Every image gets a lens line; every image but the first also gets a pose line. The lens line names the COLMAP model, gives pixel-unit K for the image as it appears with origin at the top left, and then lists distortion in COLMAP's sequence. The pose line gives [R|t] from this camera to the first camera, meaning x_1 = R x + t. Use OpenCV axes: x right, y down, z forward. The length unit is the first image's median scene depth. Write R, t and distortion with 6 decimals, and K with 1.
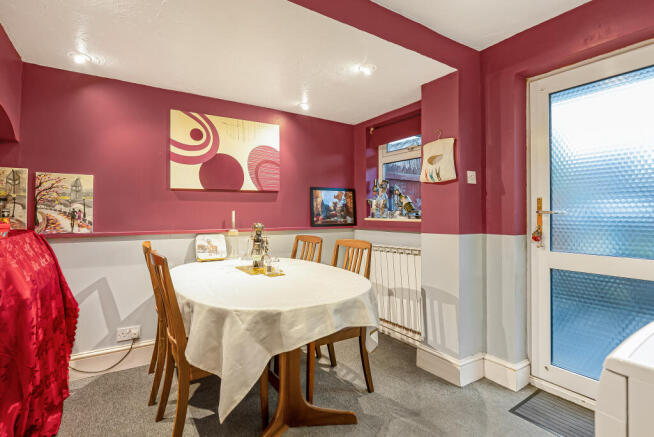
lens RADIAL K [[317.8, 0, 327.0], [0, 317.8, 218.5], [0, 0, 1]] dist [0.000016, -0.000043]
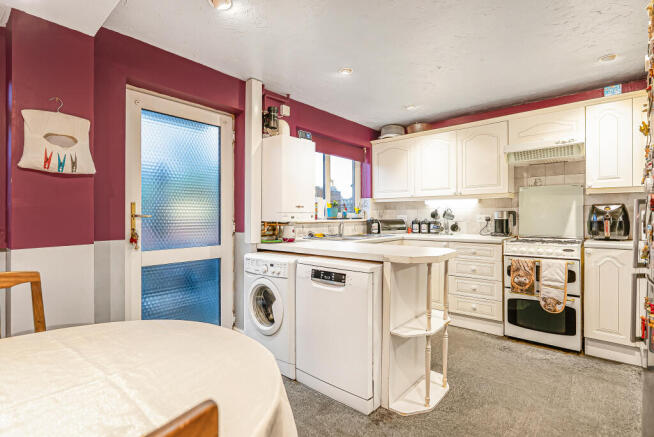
lens RADIAL K [[317.8, 0, 327.0], [0, 317.8, 218.5], [0, 0, 1]] dist [0.000016, -0.000043]
pose [[-0.278780, -0.011228, 0.960289, -0.520218], [0.011341, 0.999823, 0.014982, -0.019316], [-0.960288, 0.015067, -0.278603, 0.676600]]
